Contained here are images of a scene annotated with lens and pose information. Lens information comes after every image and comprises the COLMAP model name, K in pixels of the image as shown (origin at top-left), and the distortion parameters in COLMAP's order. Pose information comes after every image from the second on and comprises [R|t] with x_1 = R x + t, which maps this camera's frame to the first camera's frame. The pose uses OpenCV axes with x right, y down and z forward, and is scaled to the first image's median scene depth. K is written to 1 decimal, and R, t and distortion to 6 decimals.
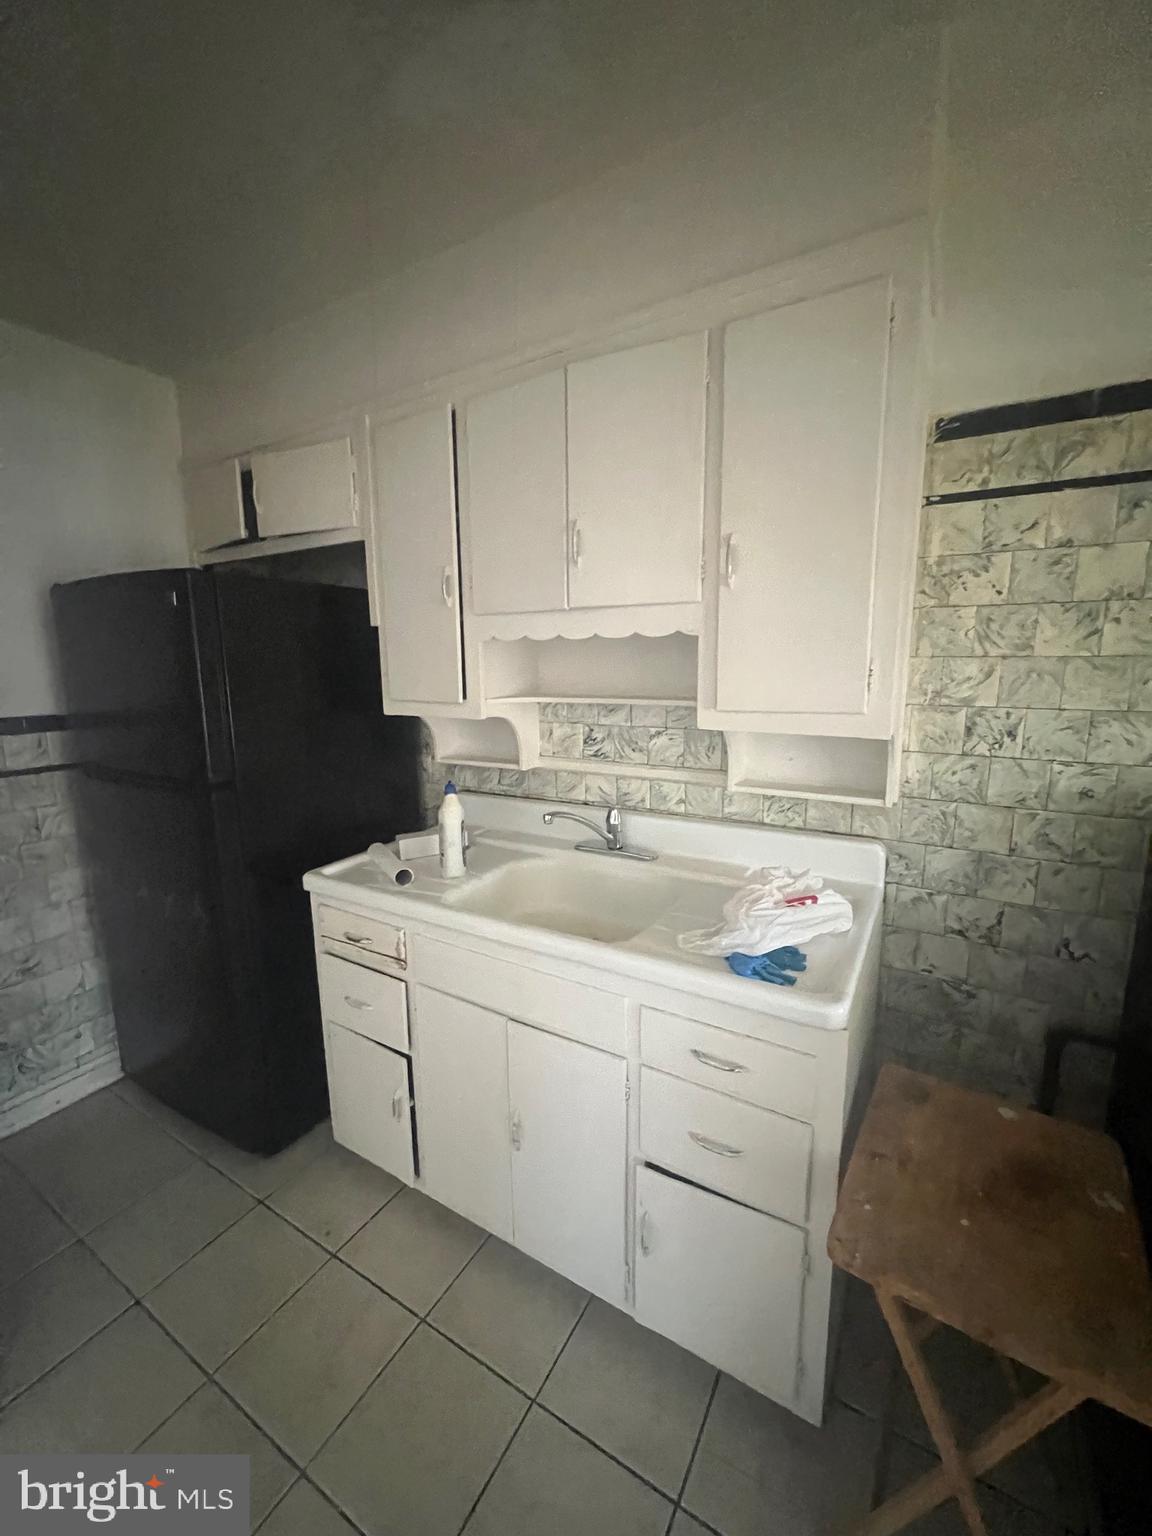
lens RADIAL K [[617.9, 0, 576.2], [0, 617.9, 767.2], [0, 0, 1]] dist [0.000197, -0.000084]
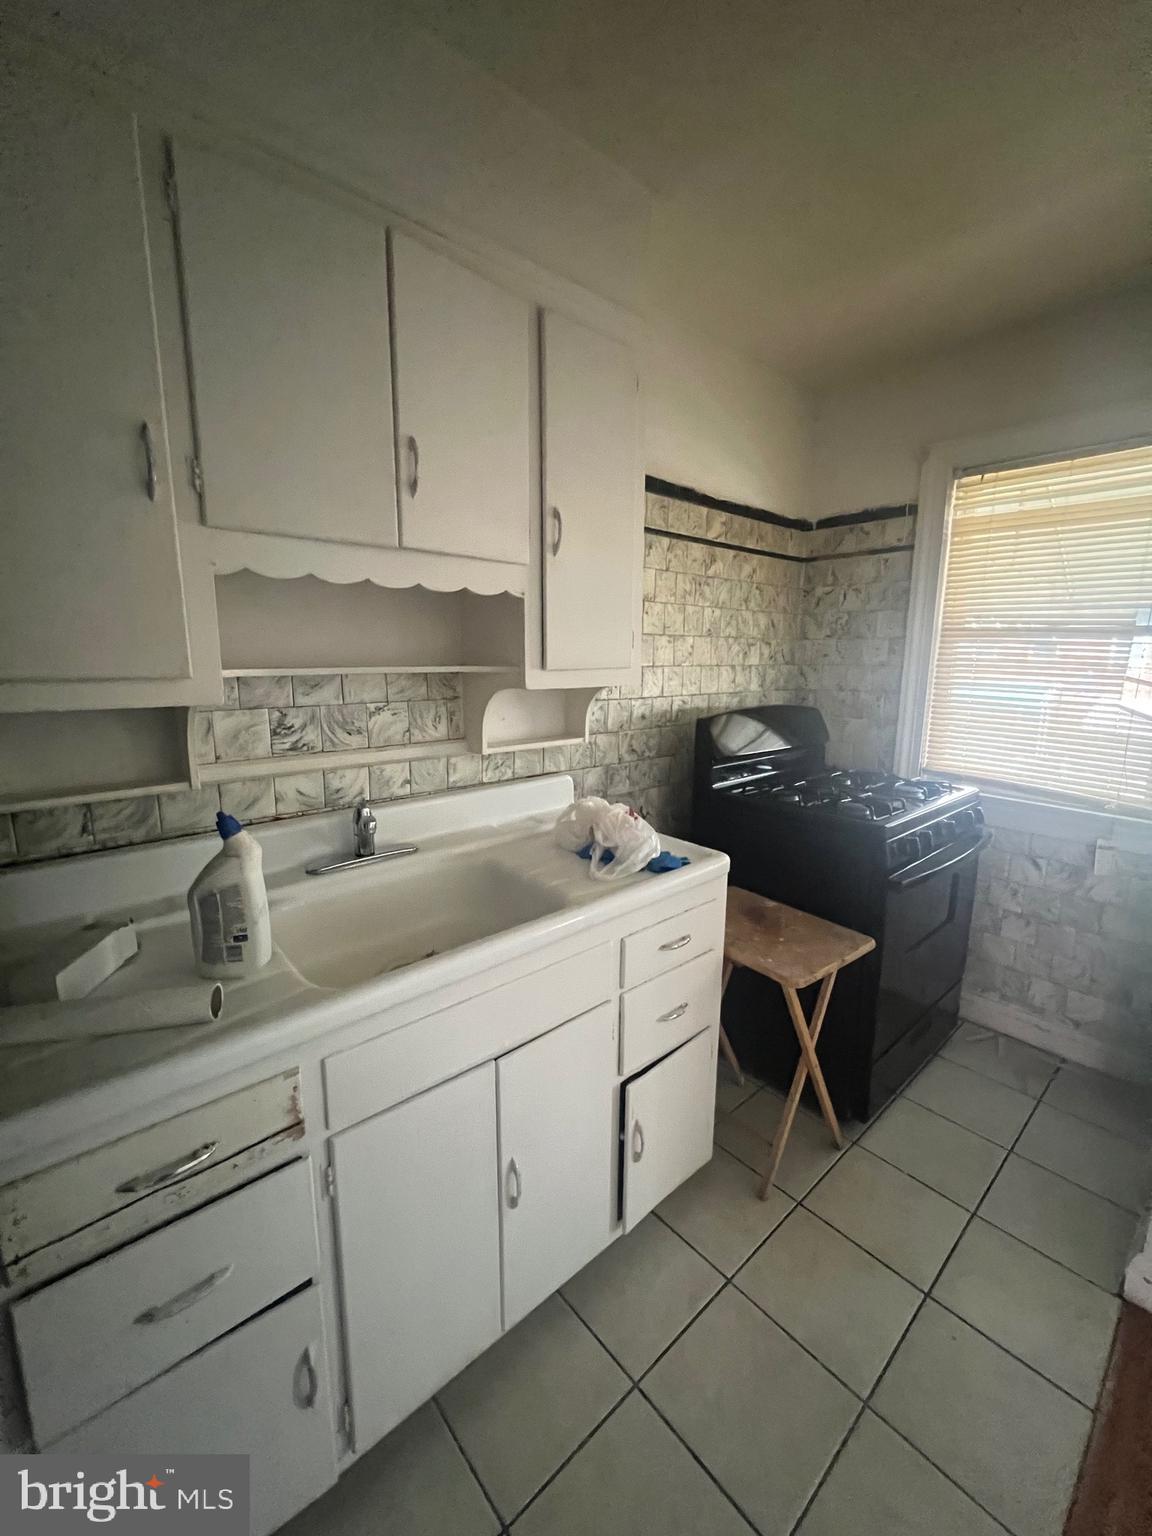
lens RADIAL K [[620.2, 0, 576.1], [0, 620.2, 763.7], [0, 0, 1]] dist [-0.000035, -0.000149]
pose [[0.305920, -0.151269, 0.939963, -0.620510], [0.159026, 0.981545, 0.106204, -0.028649], [-0.938682, 0.116988, 0.324330, 0.481800]]
